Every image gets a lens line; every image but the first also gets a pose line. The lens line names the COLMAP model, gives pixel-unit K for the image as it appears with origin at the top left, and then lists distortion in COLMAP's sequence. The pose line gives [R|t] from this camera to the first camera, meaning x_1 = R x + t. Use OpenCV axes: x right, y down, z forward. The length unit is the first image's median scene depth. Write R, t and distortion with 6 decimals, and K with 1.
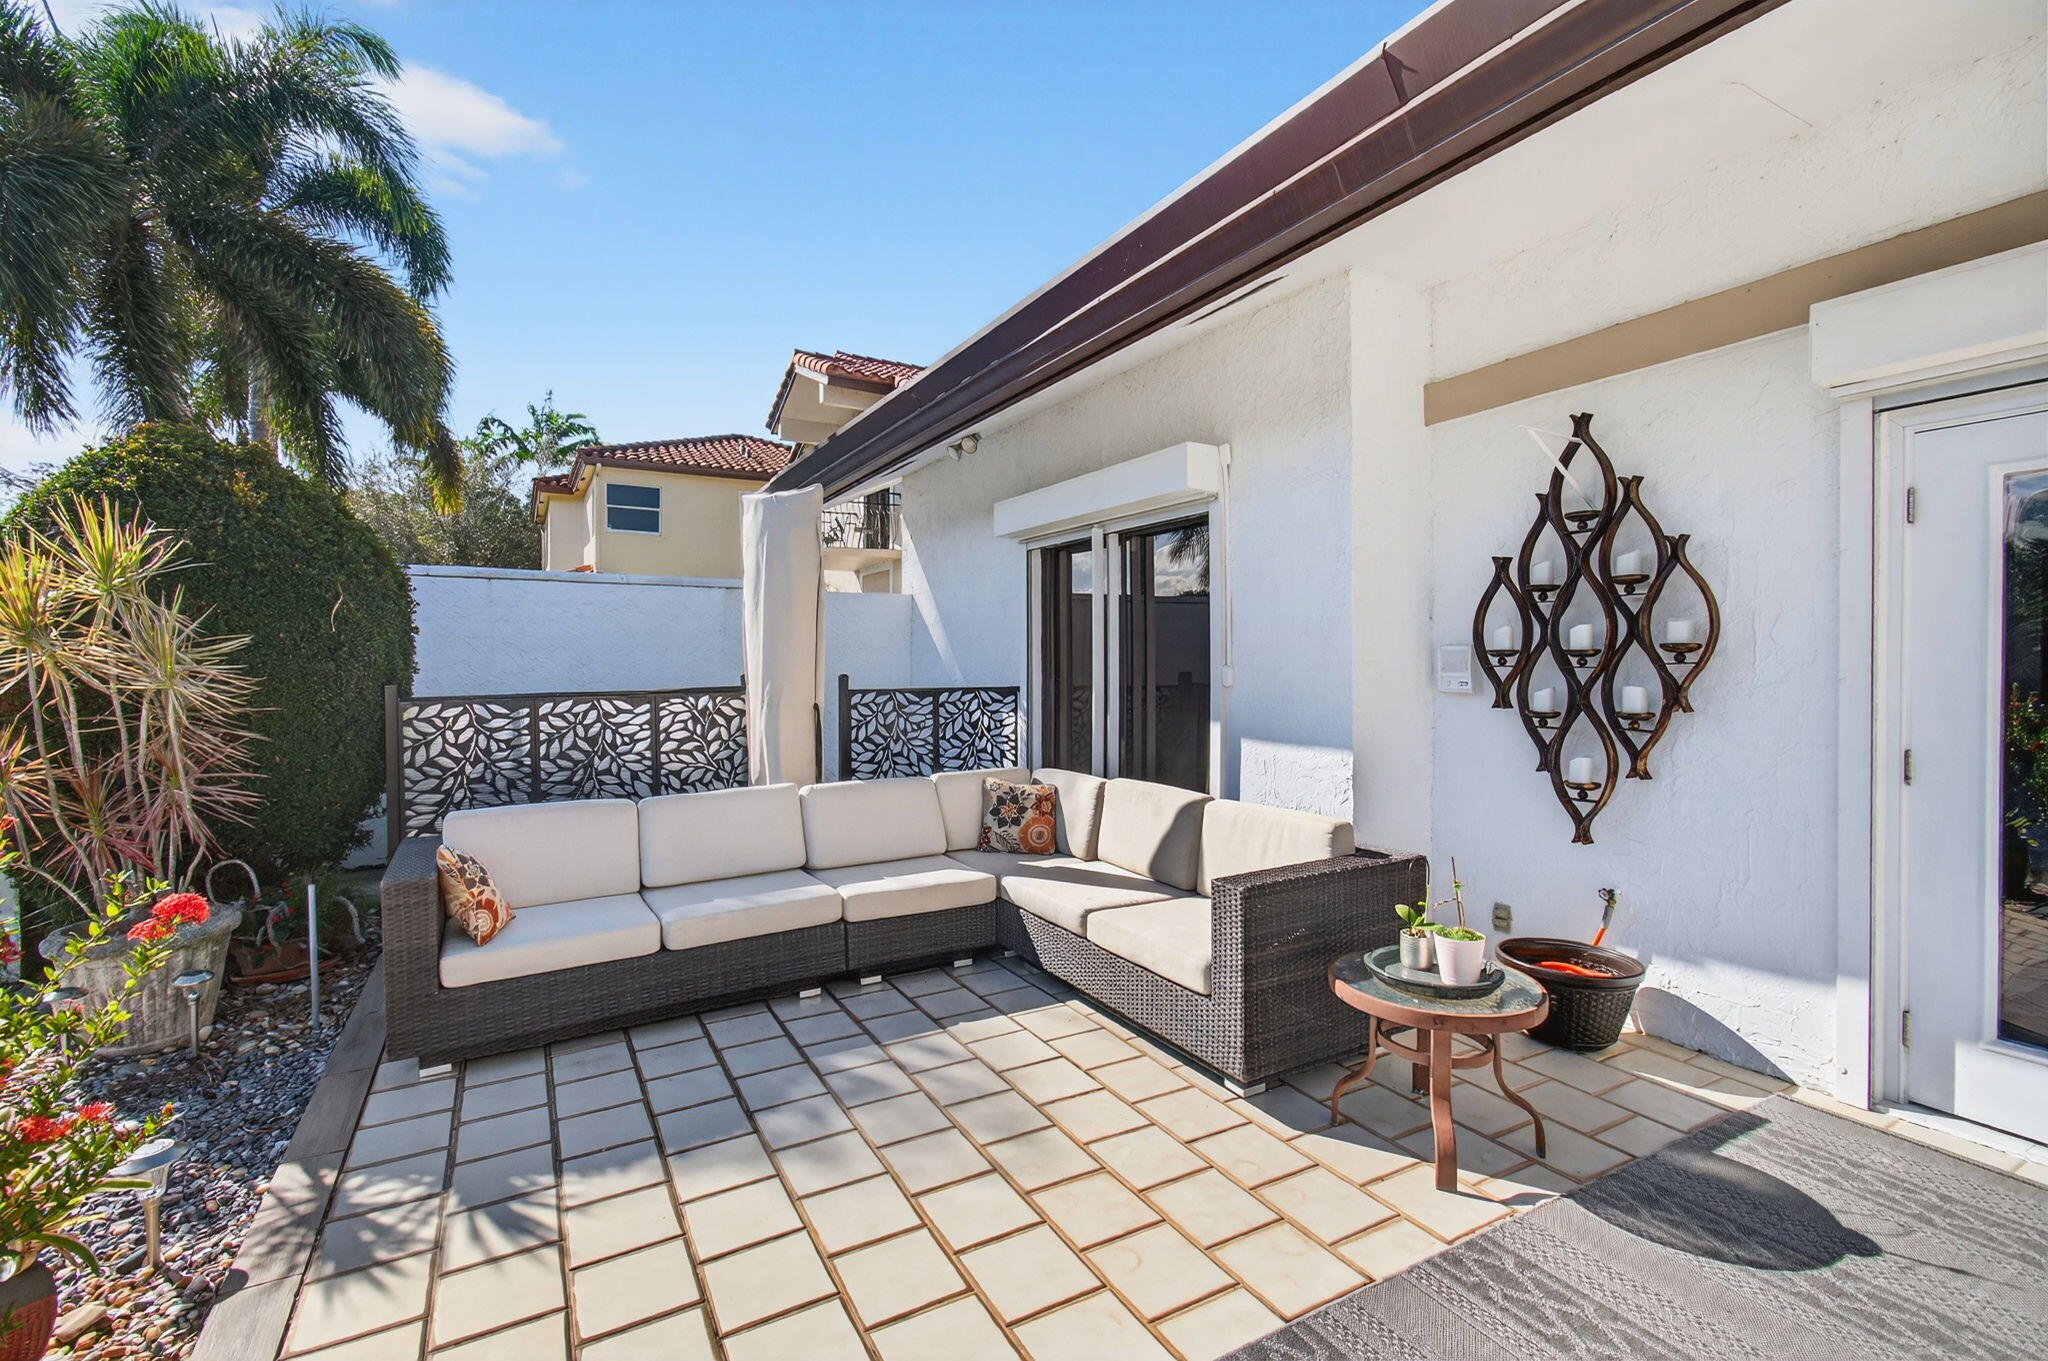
lens RADIAL K [[910.4, 0, 1027.0], [0, 910.4, 665.9], [0, 0, 1]] dist [-0.012595, 0.009755]
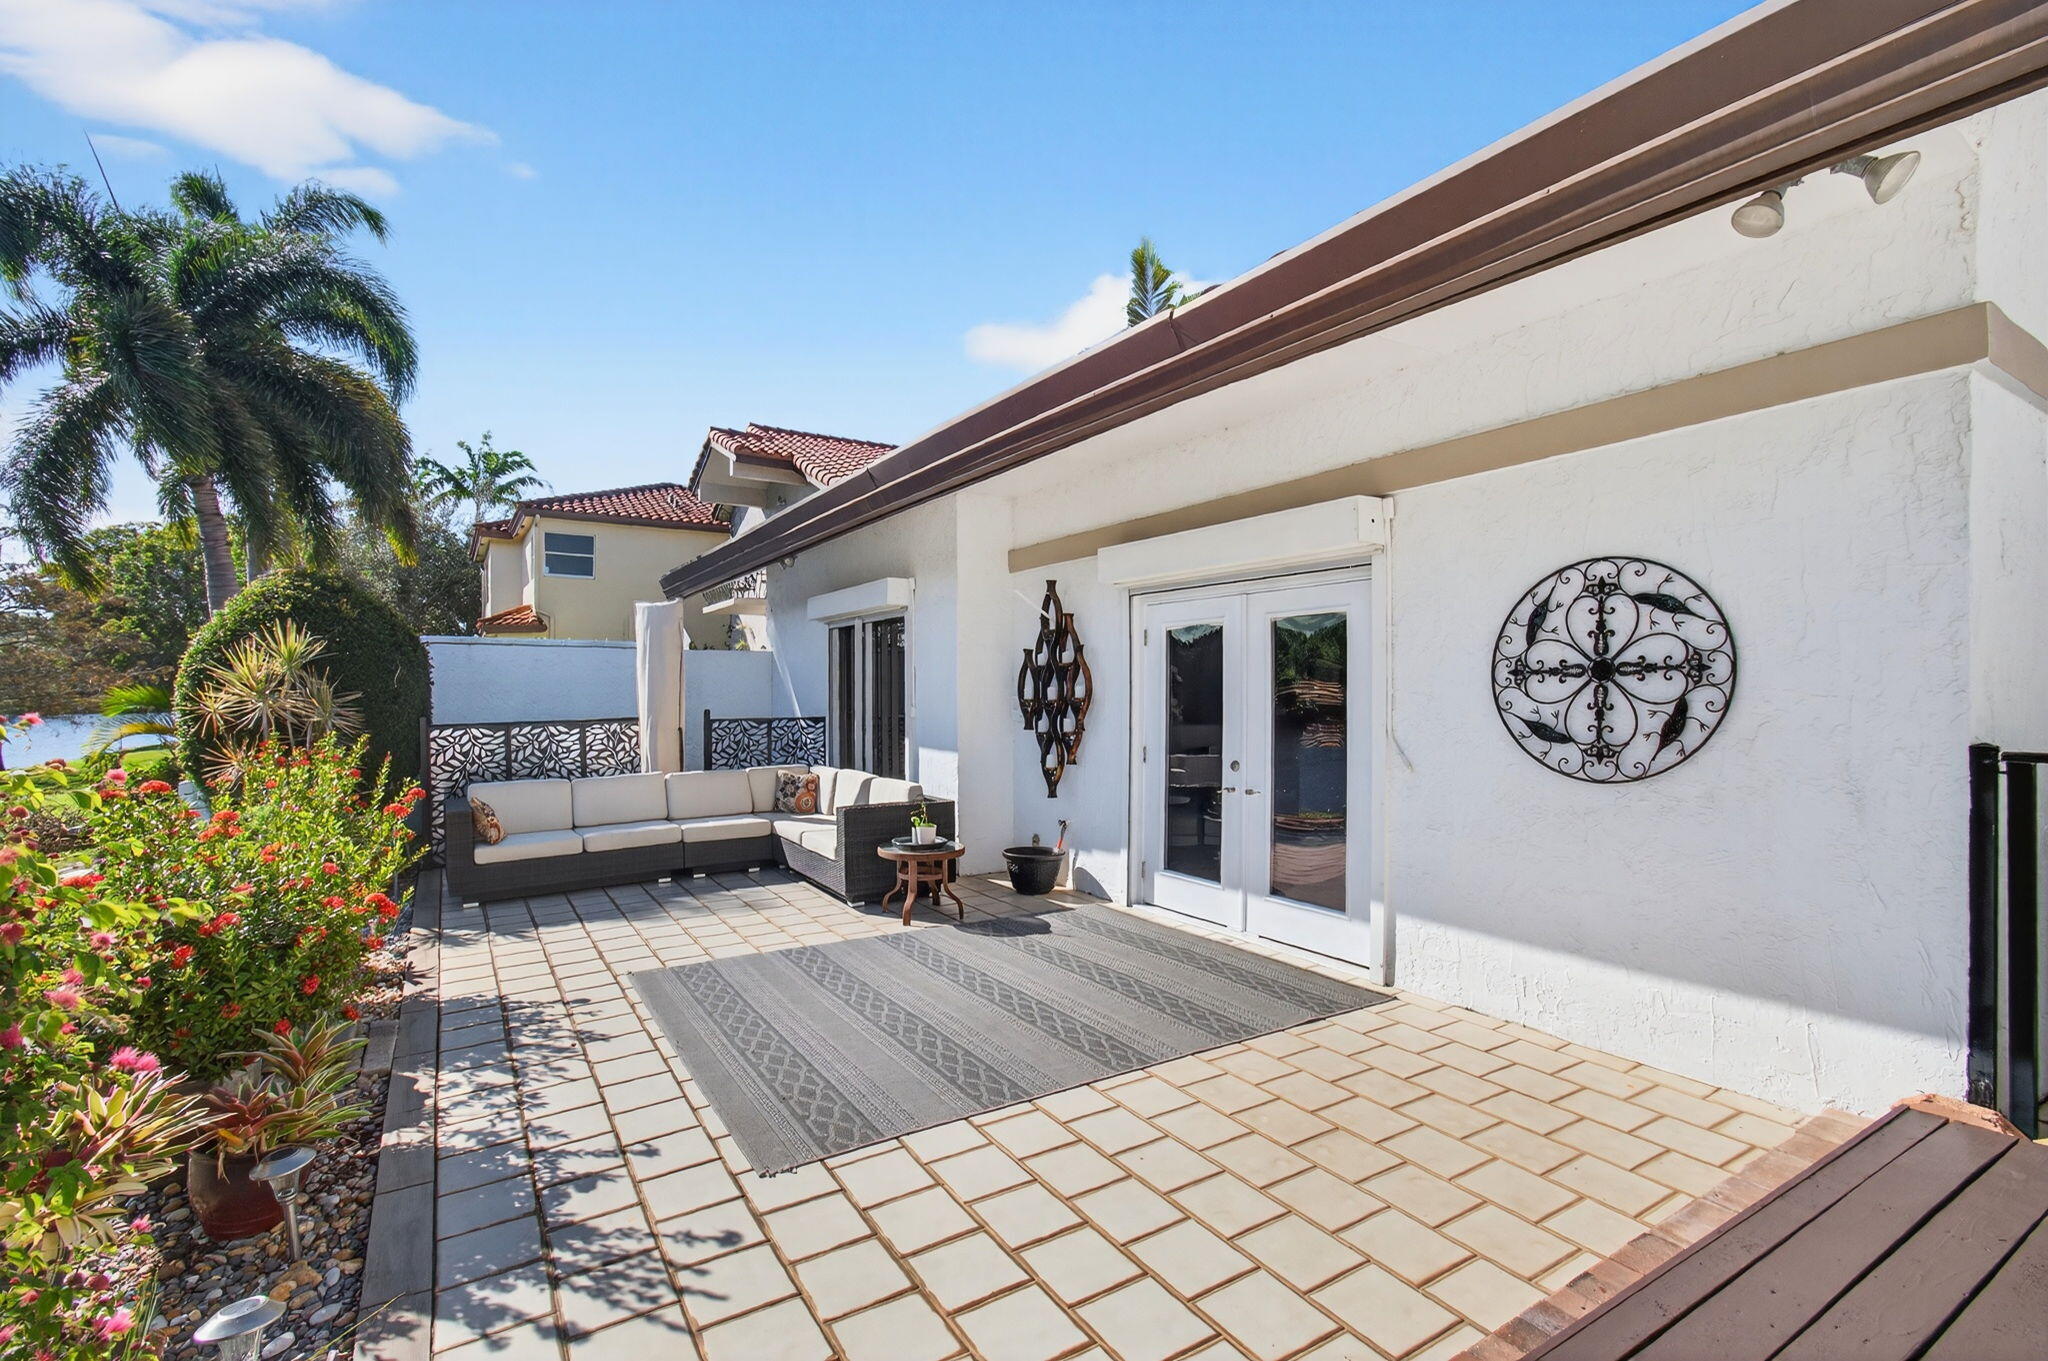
lens RADIAL K [[910.4, 0, 1016.2], [0, 910.4, 690.3], [0, 0, 1]] dist [-0.012595, 0.009755]
pose [[0.998795, 0.001243, 0.049063, 0.317718], [-0.001107, 0.999995, -0.002790, -0.024919], [-0.049066, 0.002732, 0.998792, -0.736287]]
